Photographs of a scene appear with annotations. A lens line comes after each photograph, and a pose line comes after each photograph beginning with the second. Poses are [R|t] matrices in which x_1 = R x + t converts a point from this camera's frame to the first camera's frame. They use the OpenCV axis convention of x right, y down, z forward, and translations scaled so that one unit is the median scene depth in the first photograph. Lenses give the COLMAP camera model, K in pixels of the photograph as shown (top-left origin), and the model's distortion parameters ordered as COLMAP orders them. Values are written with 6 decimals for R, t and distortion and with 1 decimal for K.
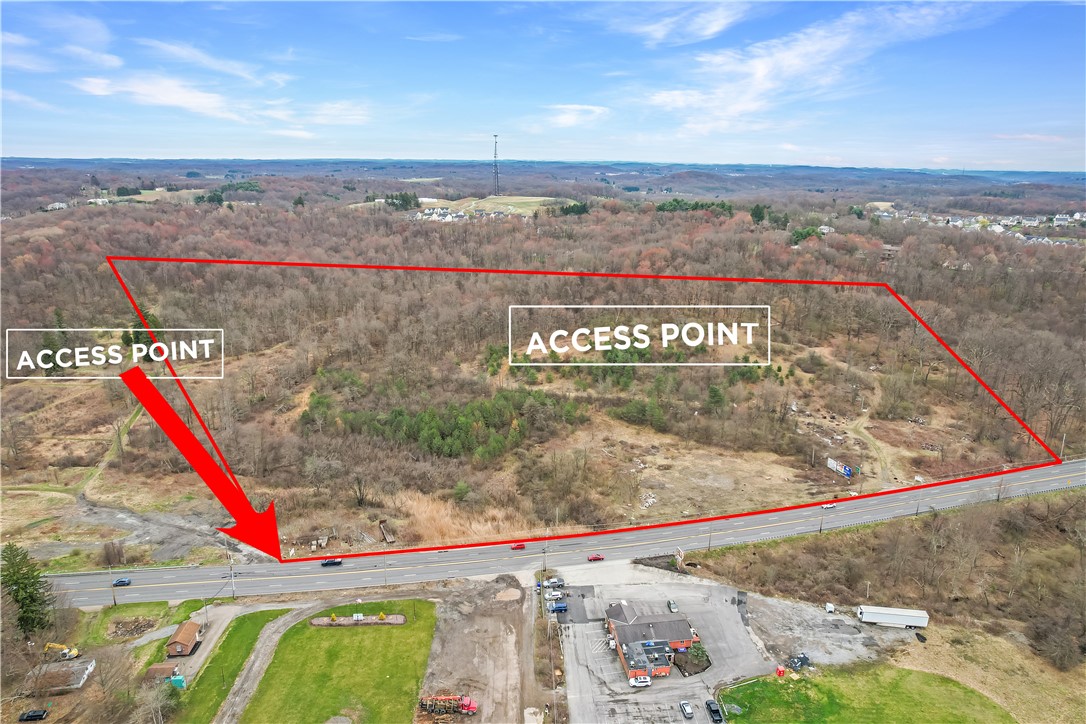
lens RADIAL K [[705.4, 0, 532.2], [0, 705.4, 364.6], [0, 0, 1]] dist [-0.083382, 0.077054]
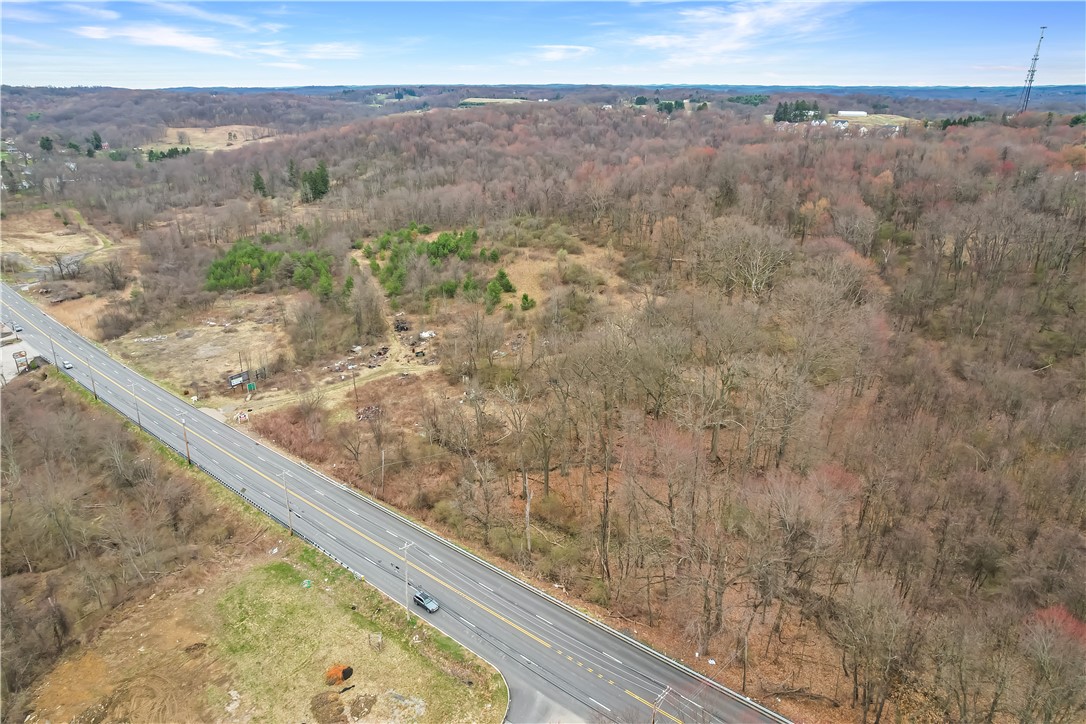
lens RADIAL K [[695.7, 0, 509.5], [0, 695.7, 361.3], [0, 0, 1]] dist [-0.077211, 0.074319]
pose [[0.586119, 0.290578, -0.756326, 1.668563], [-0.217024, 0.955671, 0.198981, -0.130437], [0.780618, 0.047515, 0.623200, 1.008395]]
